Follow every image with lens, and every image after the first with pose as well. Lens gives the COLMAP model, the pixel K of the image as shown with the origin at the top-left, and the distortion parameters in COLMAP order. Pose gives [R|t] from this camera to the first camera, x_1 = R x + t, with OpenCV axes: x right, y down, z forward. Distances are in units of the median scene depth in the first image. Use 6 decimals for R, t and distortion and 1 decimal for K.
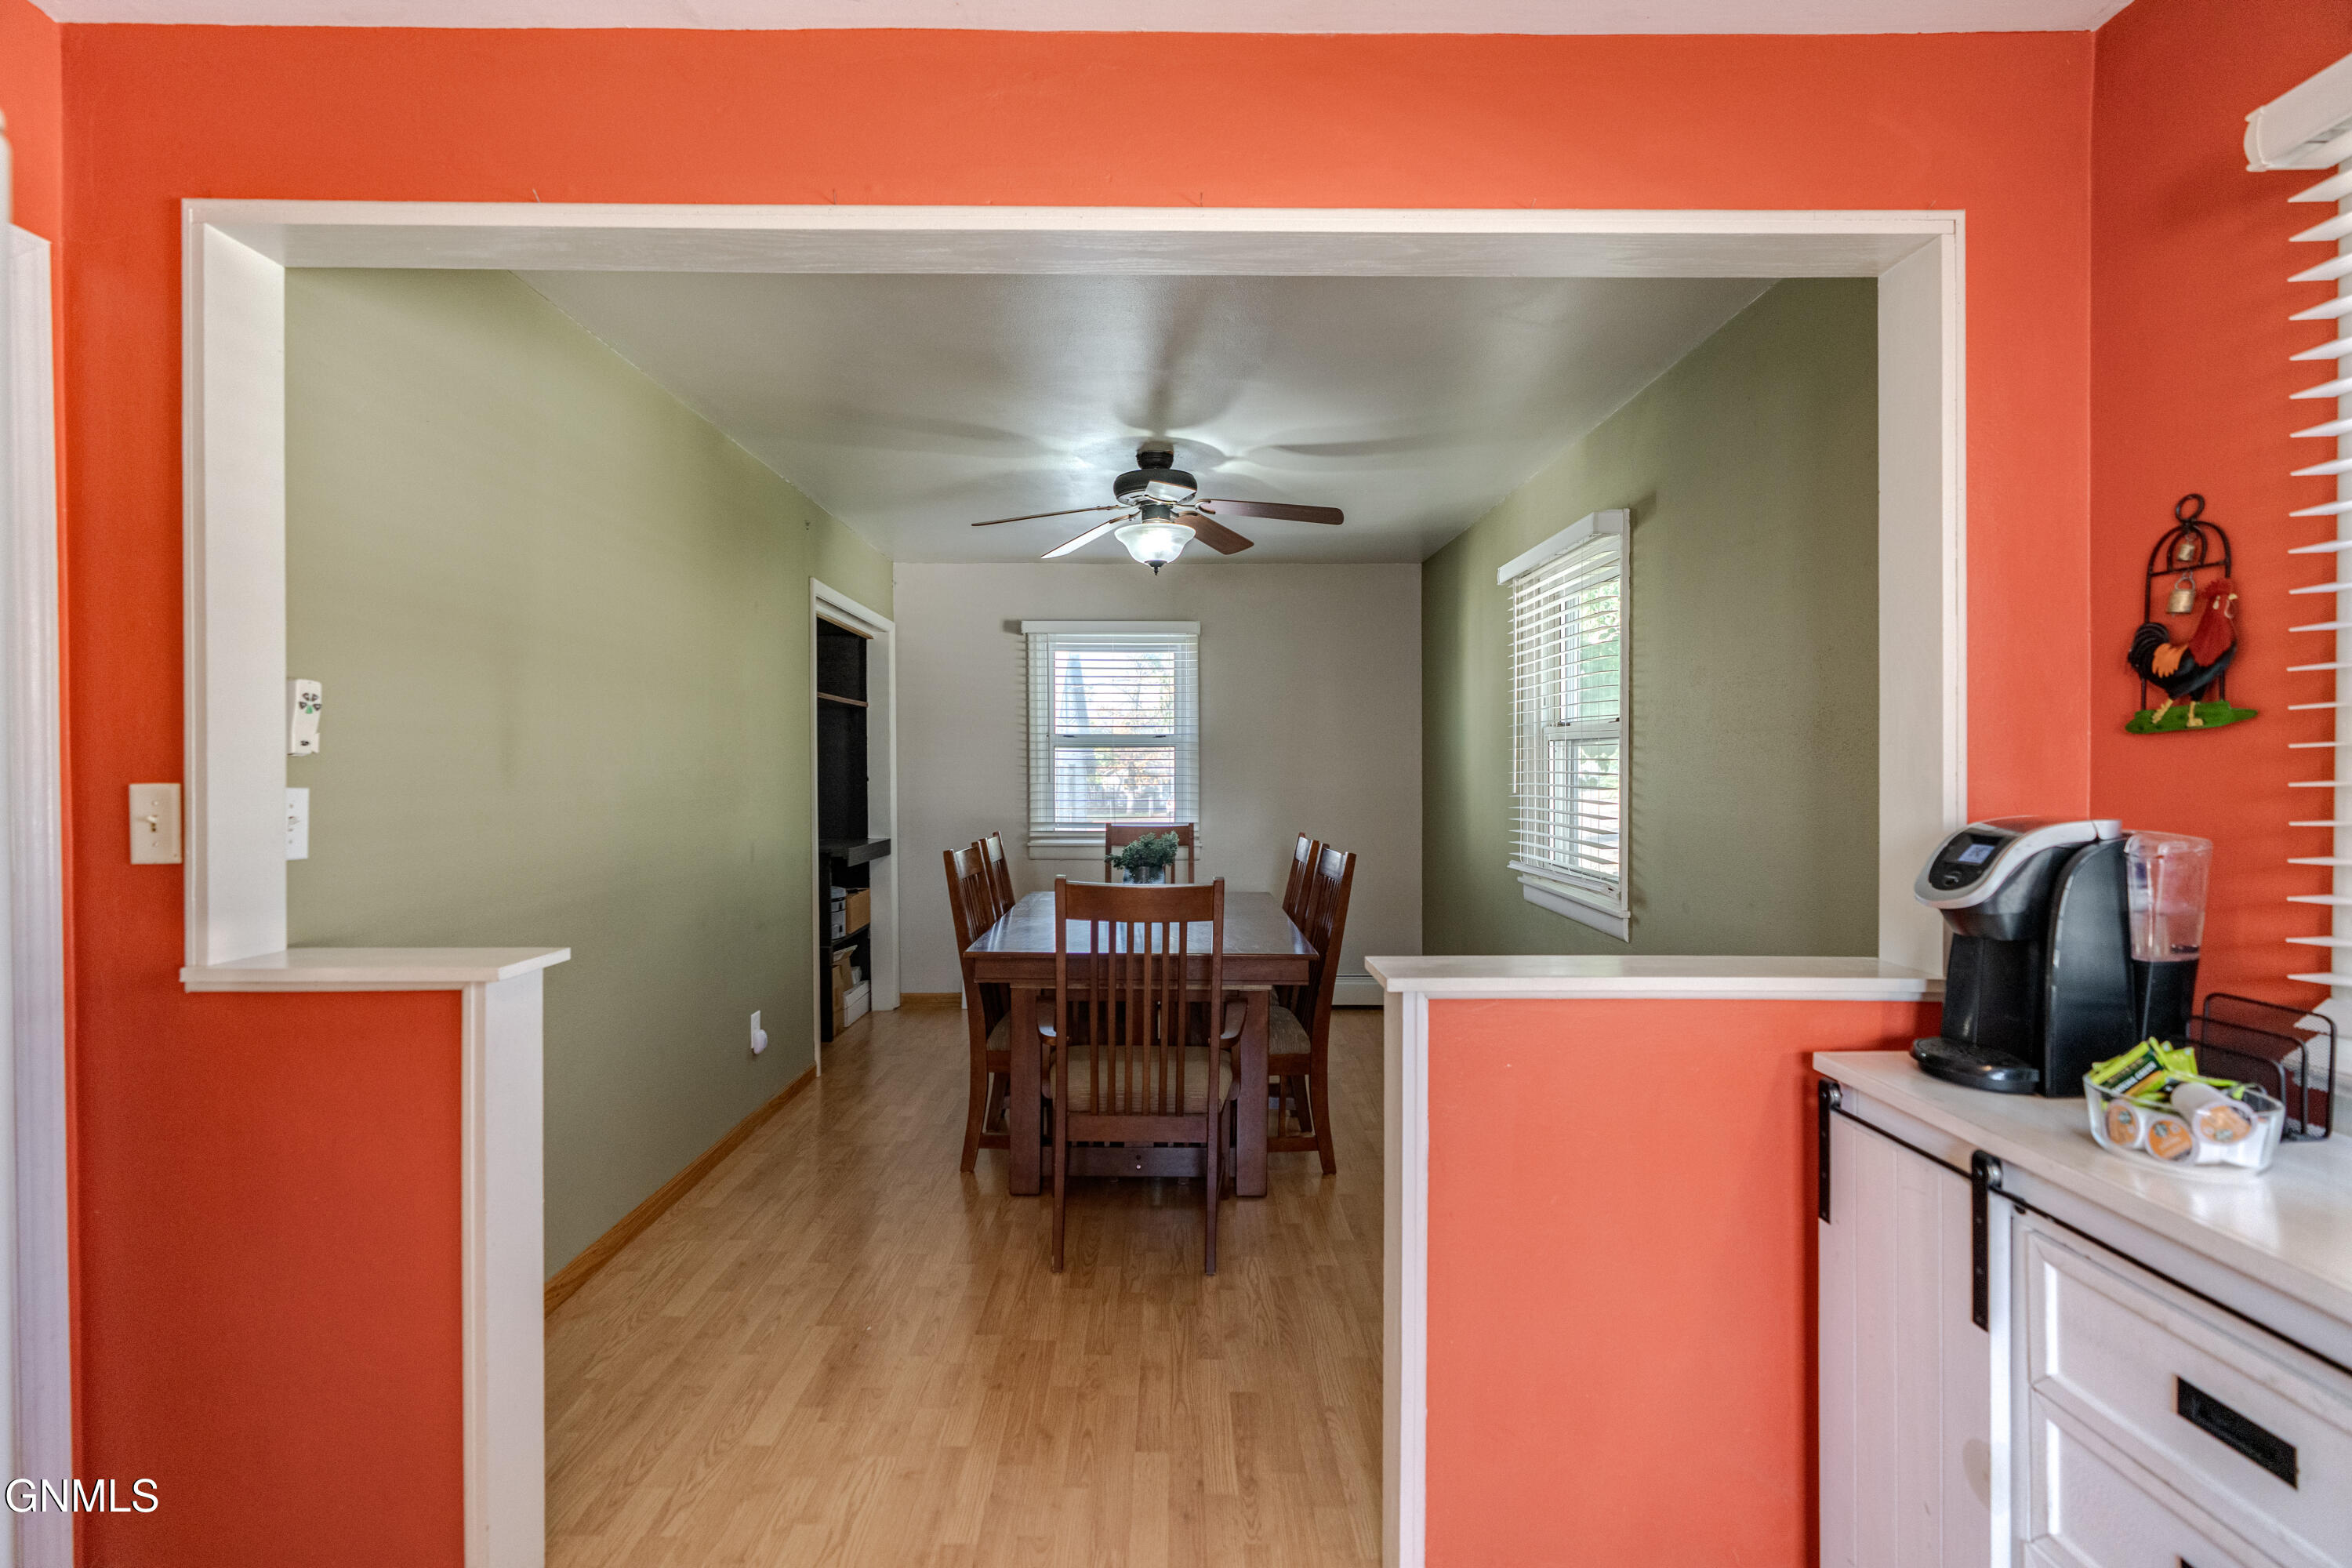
lens RADIAL K [[1069.3, 0, 1181.6], [0, 1069.3, 777.1], [0, 0, 1]] dist [-0.007180, 0.003817]
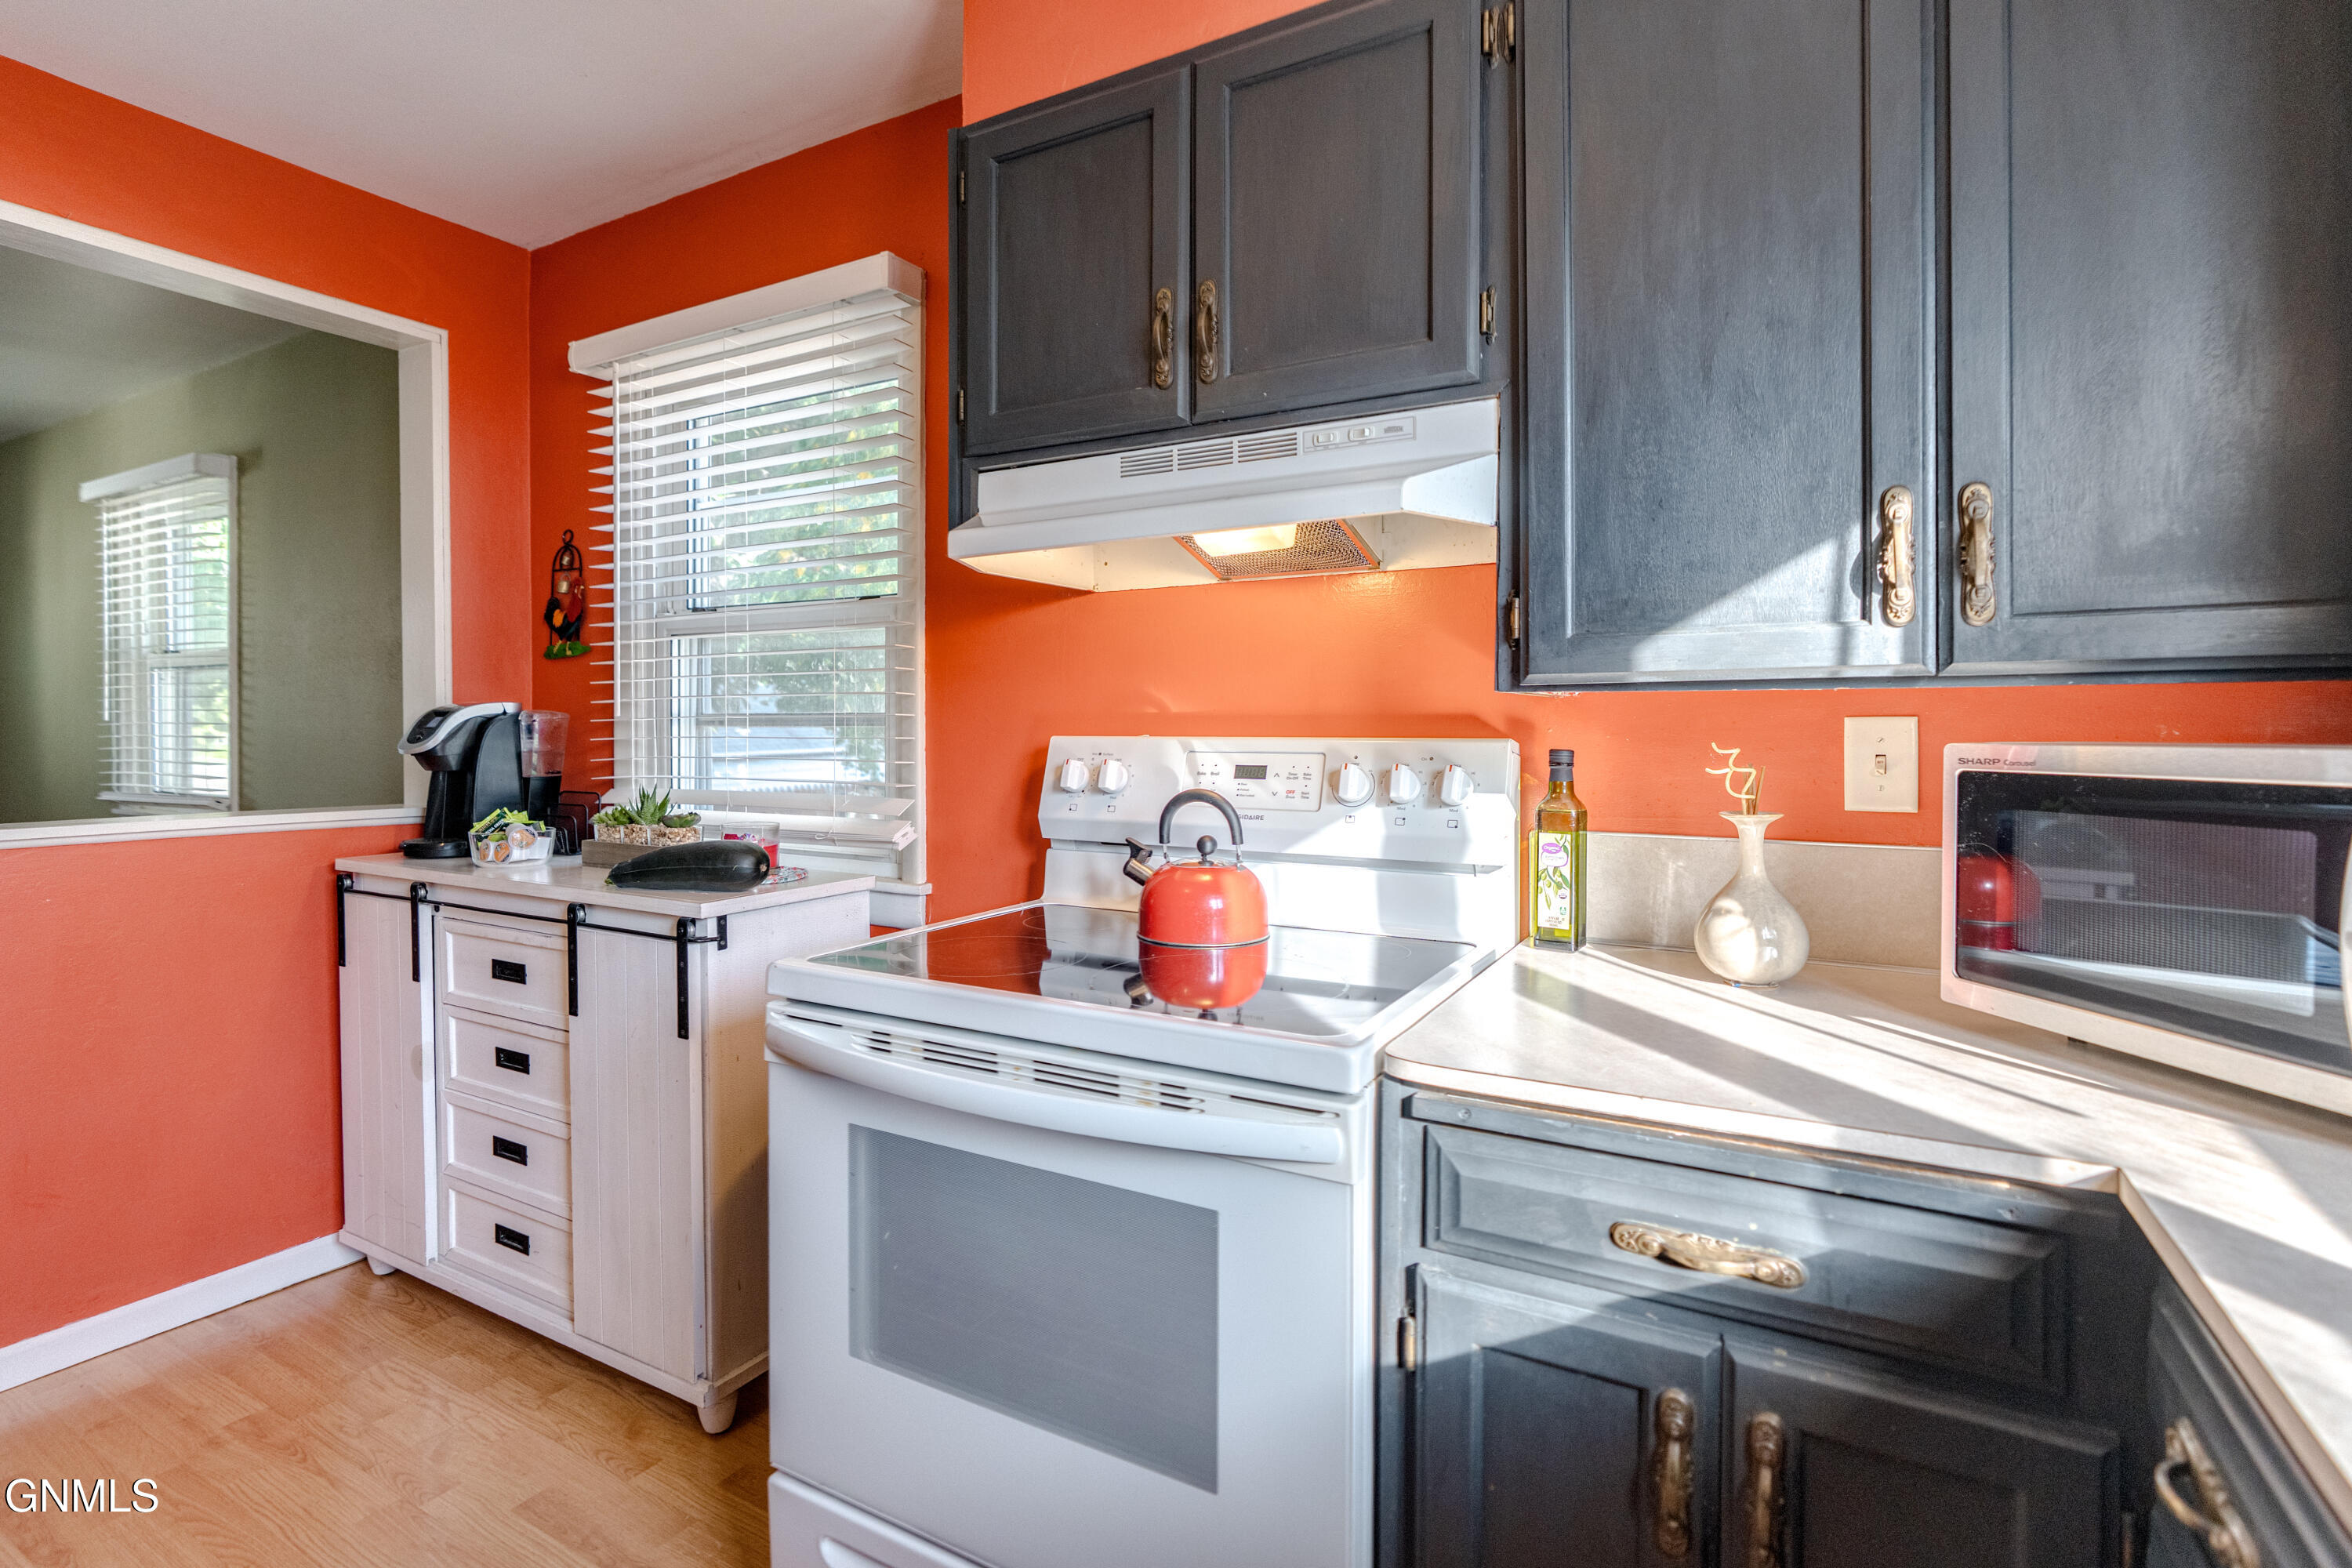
lens RADIAL K [[1069.3, 0, 1188.3], [0, 1069.3, 730.2], [0, 0, 1]] dist [-0.007180, 0.003817]
pose [[0.482960, -0.002970, 0.875637, -0.150062], [0.011960, 0.999923, -0.003205, 0.099088], [-0.875561, 0.012021, 0.482958, -0.814549]]
